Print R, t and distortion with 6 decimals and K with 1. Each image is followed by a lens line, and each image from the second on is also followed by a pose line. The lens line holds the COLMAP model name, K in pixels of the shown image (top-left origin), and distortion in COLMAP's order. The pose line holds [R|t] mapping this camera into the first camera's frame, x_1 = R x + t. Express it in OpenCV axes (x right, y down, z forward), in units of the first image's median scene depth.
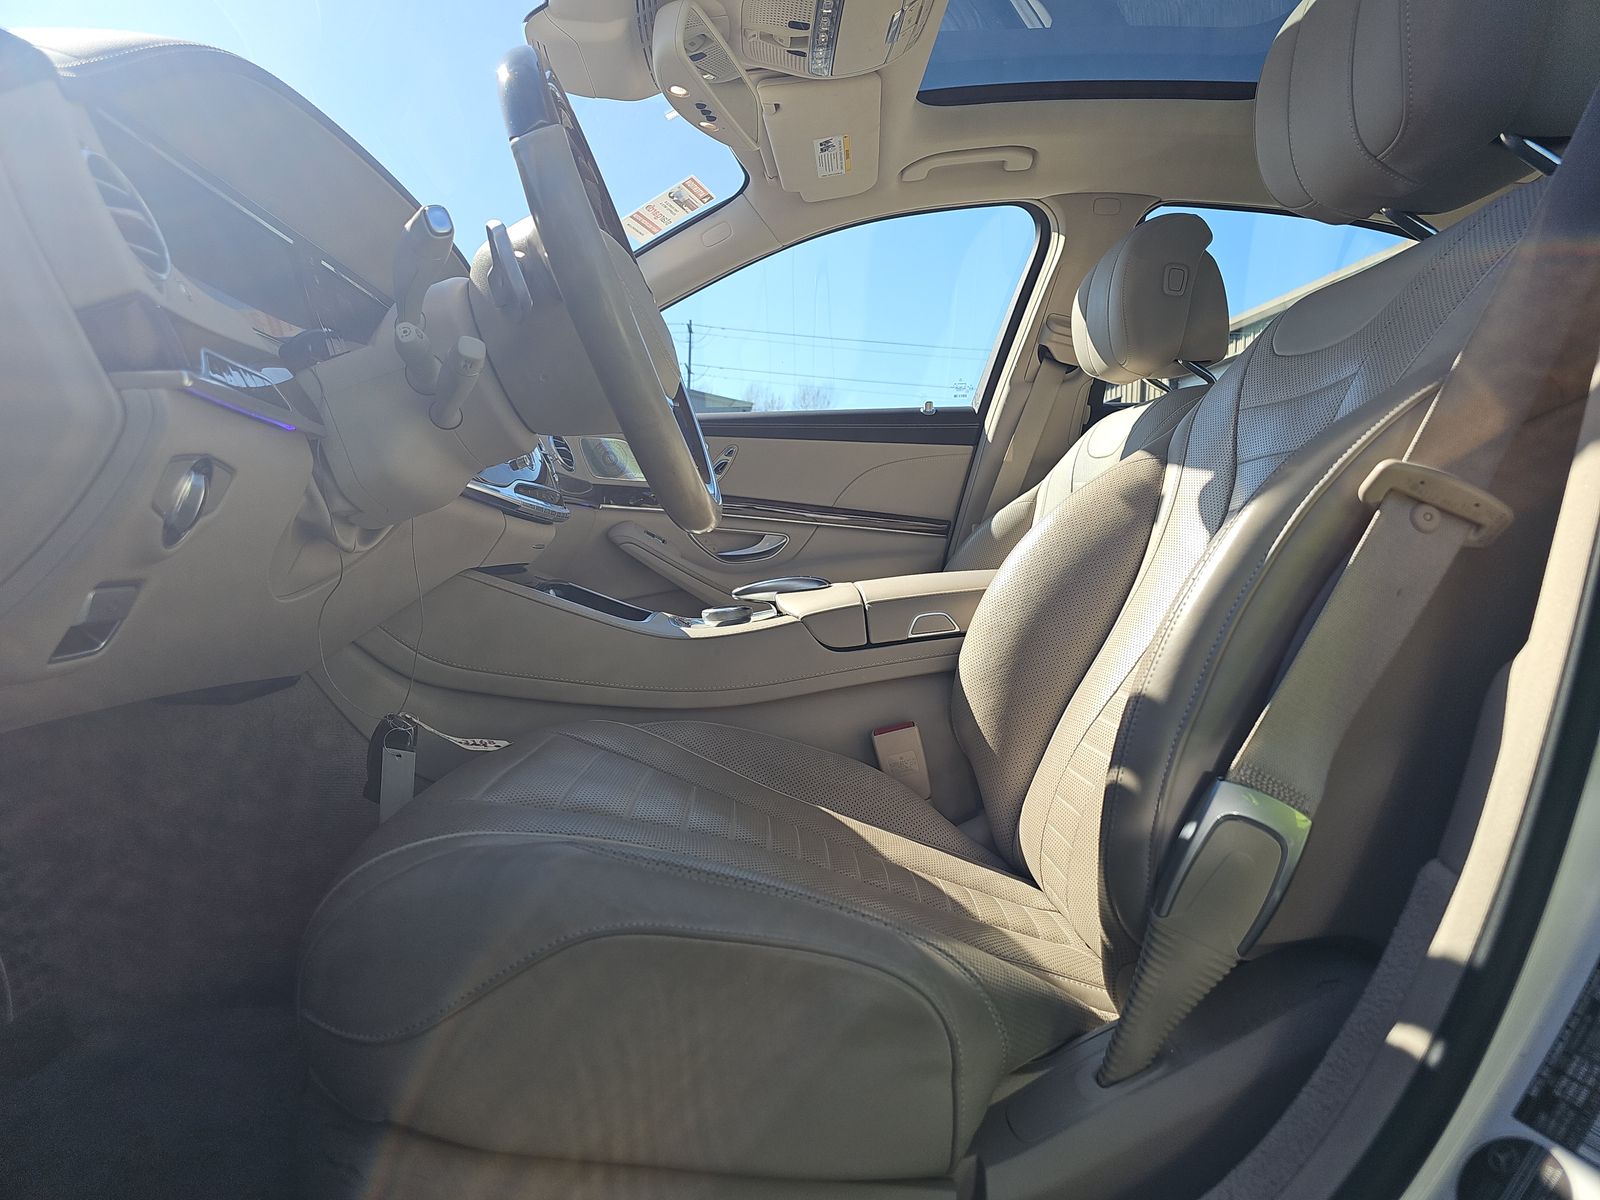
lens RADIAL K [[1063.3, 0, 800.0], [0, 1063.3, 600.0], [0, 0, 1]] dist [0.014292, -0.003940]
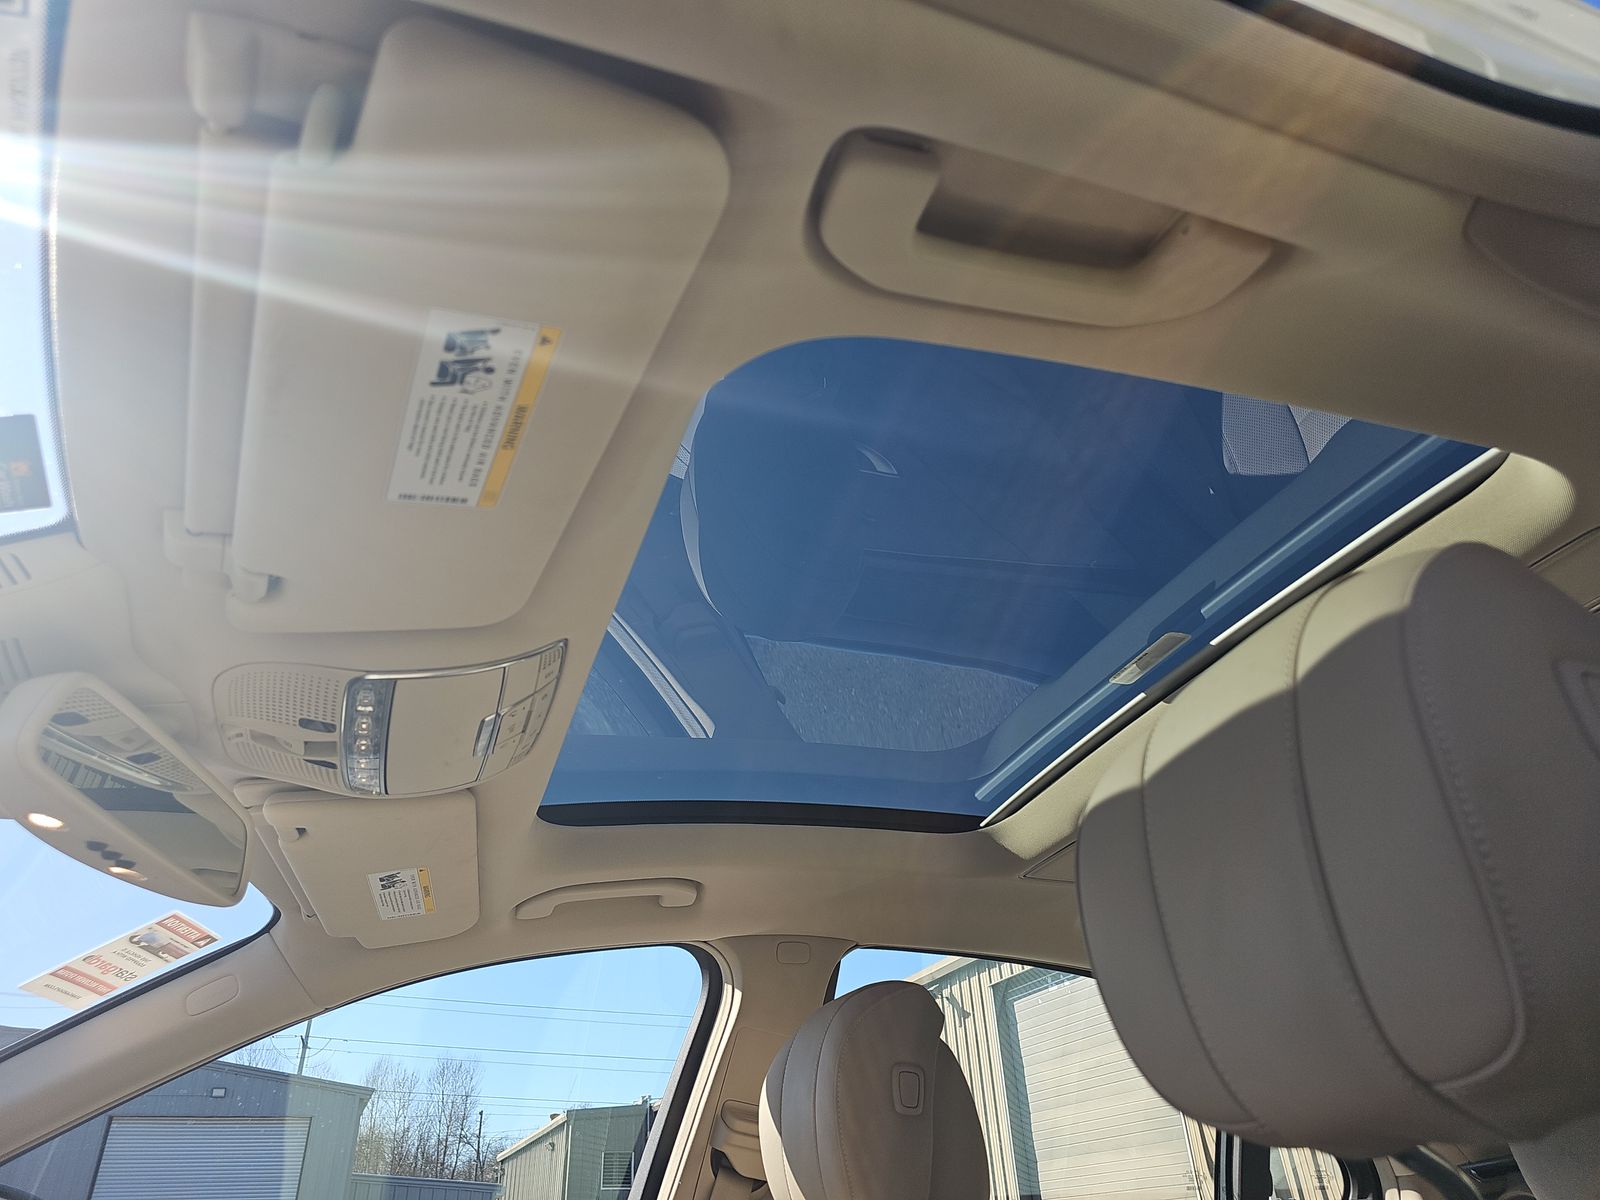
lens RADIAL K [[1063.3, 0, 800.0], [0, 1063.3, 600.0], [0, 0, 1]] dist [0.014292, -0.003940]
pose [[0.955101, 0.098038, 0.279589, 0.057676], [0.076864, 0.829366, -0.553393, -0.164489], [-0.286135, 0.550036, 0.784593, 0.277811]]
